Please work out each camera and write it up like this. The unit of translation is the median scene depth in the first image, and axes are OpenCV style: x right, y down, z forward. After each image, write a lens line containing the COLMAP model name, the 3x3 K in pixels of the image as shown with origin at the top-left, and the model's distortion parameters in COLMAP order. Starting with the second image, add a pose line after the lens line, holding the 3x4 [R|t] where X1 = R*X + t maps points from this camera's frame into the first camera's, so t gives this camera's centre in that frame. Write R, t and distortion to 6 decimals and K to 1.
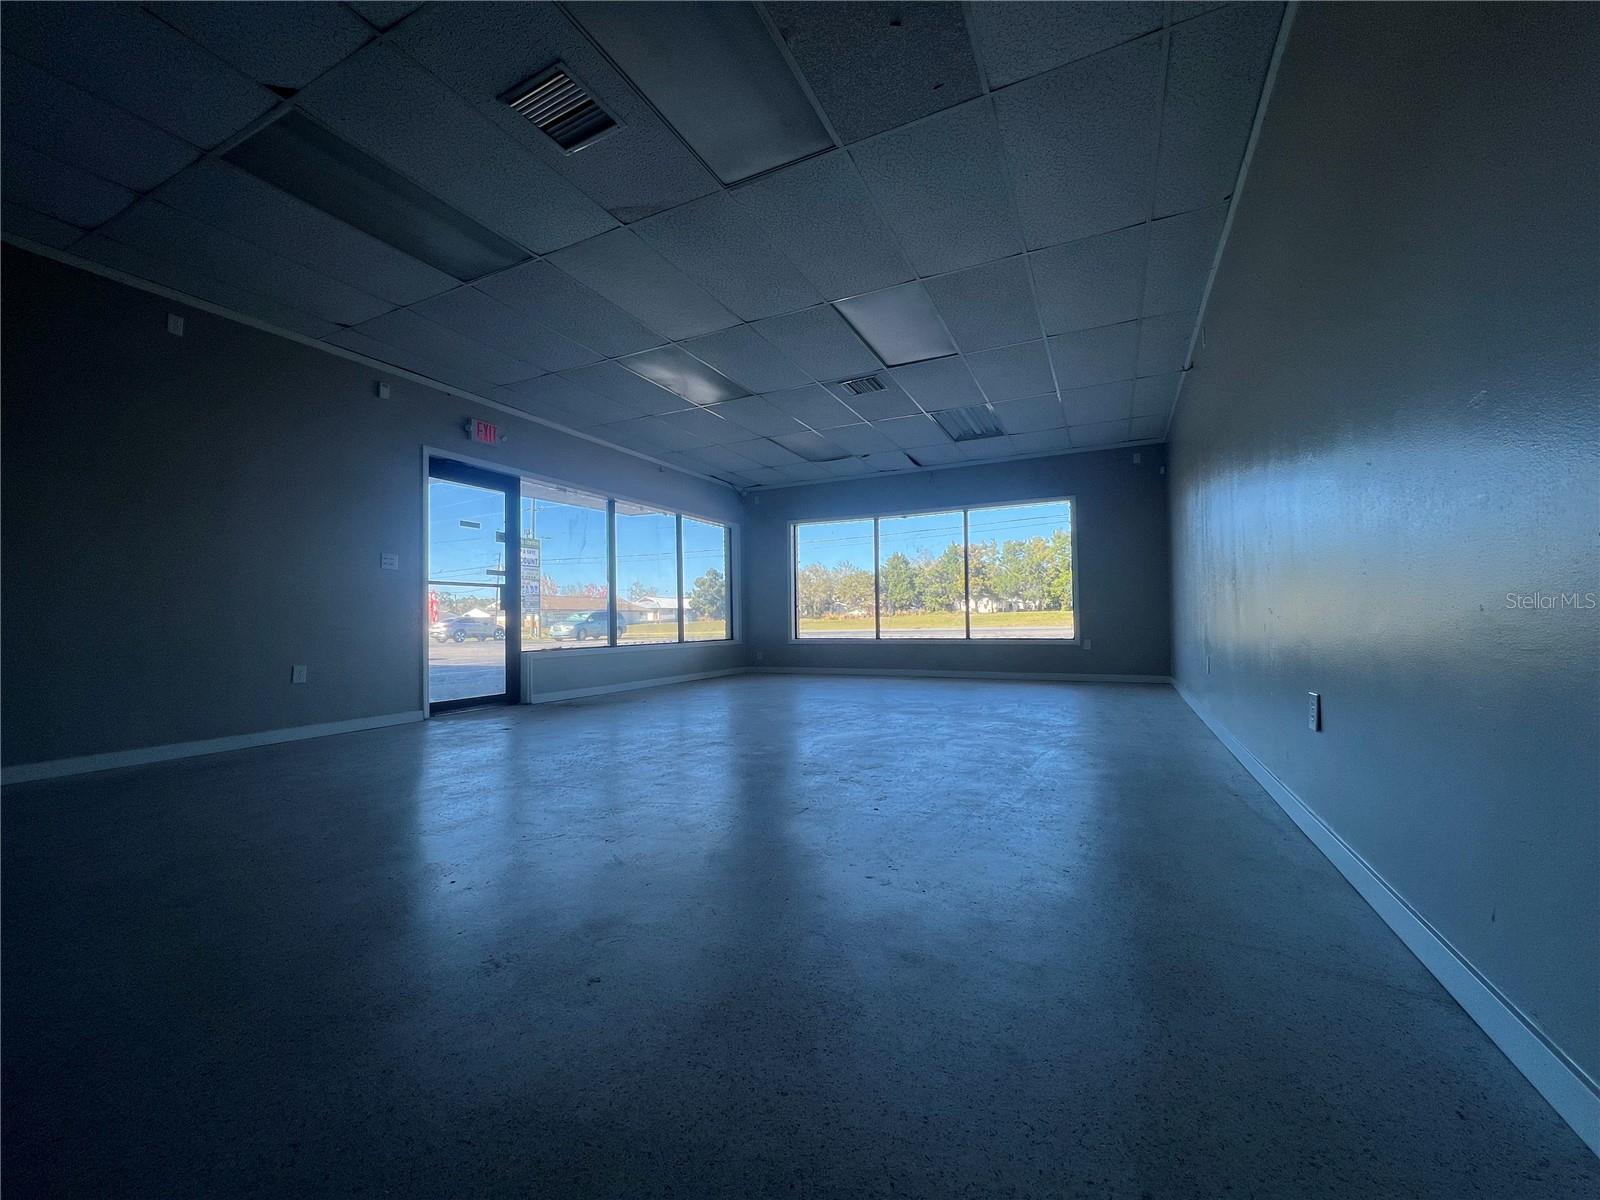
lens RADIAL K [[633.9, 0, 797.1], [0, 633.9, 602.8], [0, 0, 1]] dist [0.000652, 0.000427]
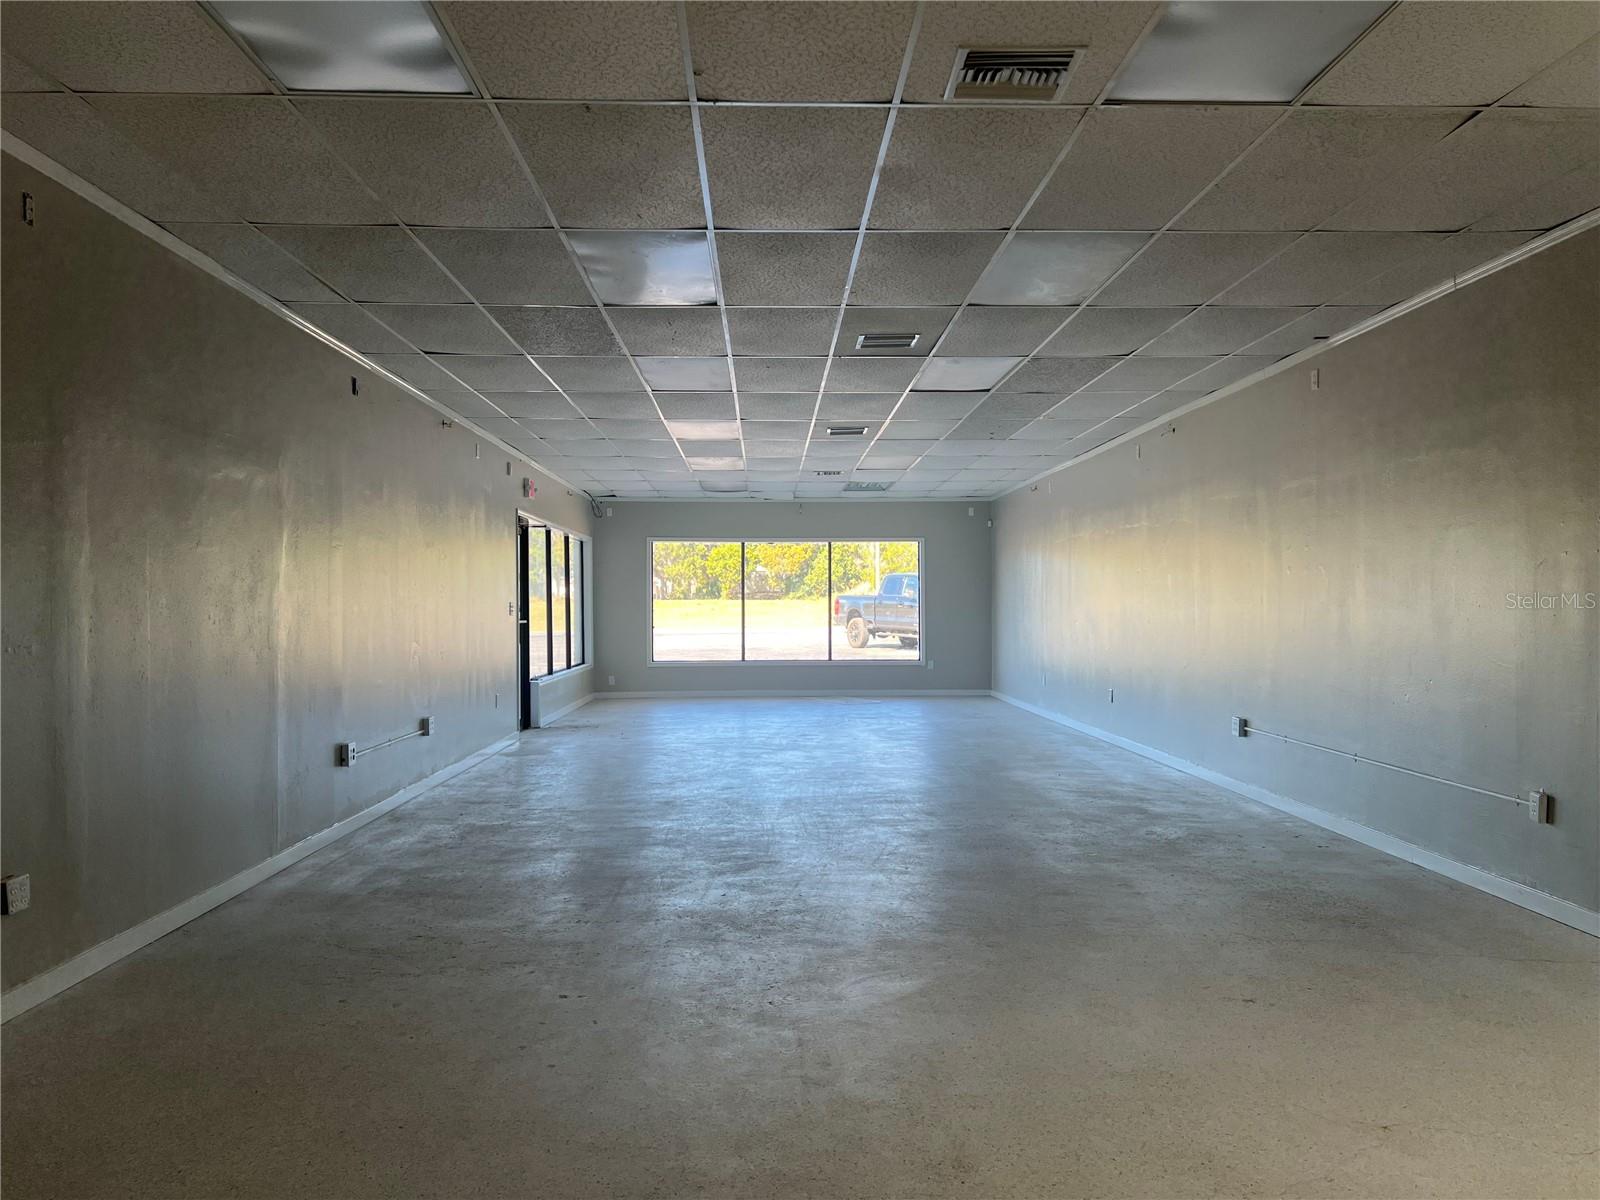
lens RADIAL K [[1187.3, 0, 805.0], [0, 1187.3, 601.4], [0, 0, 1]] dist [0.056864, -0.060219]
pose [[0.880733, 0.011805, 0.473466, -0.693163], [-0.022277, 0.999615, 0.016517, -0.072359], [-0.473088, -0.025095, 0.880657, -0.726724]]
